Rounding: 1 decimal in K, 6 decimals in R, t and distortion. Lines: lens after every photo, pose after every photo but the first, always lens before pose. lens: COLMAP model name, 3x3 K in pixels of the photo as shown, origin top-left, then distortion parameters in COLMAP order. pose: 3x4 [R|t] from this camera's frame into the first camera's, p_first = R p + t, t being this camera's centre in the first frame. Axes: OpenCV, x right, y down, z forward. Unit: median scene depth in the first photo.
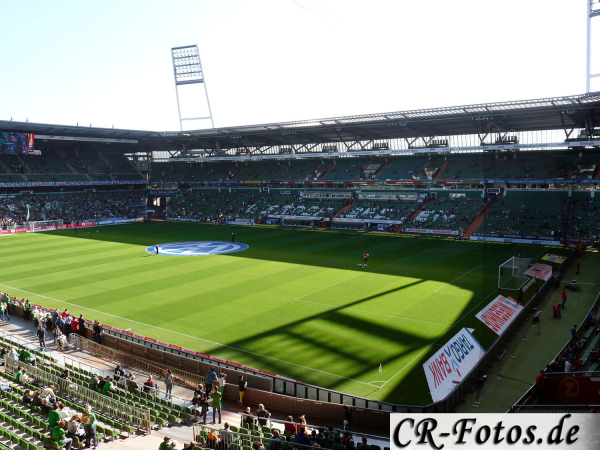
lens RADIAL K [[491.0, 0, 298.5], [0, 491.0, 221.1], [0, 0, 1]] dist [0.015667, -0.057007]
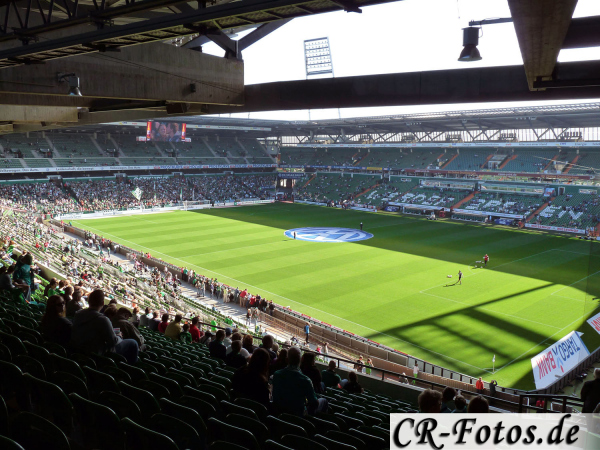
lens RADIAL K [[491.0, 0, 298.5], [0, 491.0, 221.1], [0, 0, 1]] dist [0.015667, -0.057007]
pose [[0.973083, 0.049210, -0.225140, -0.011044], [-0.037924, 0.997811, 0.054184, -0.020112], [0.227314, -0.044187, 0.972819, -0.064187]]
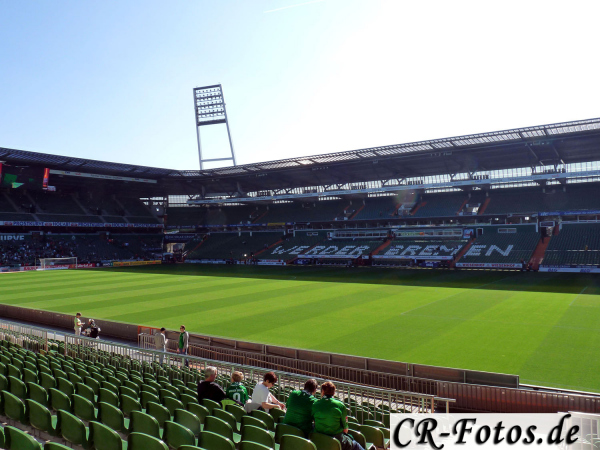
lens RADIAL K [[491.0, 0, 298.5], [0, 491.0, 221.1], [0, 0, 1]] dist [0.015667, -0.057007]
pose [[0.999991, -0.001154, 0.004166, -0.059732], [0.001691, 0.991331, -0.131377, 0.041967], [-0.003978, 0.131382, 0.991324, 0.070618]]
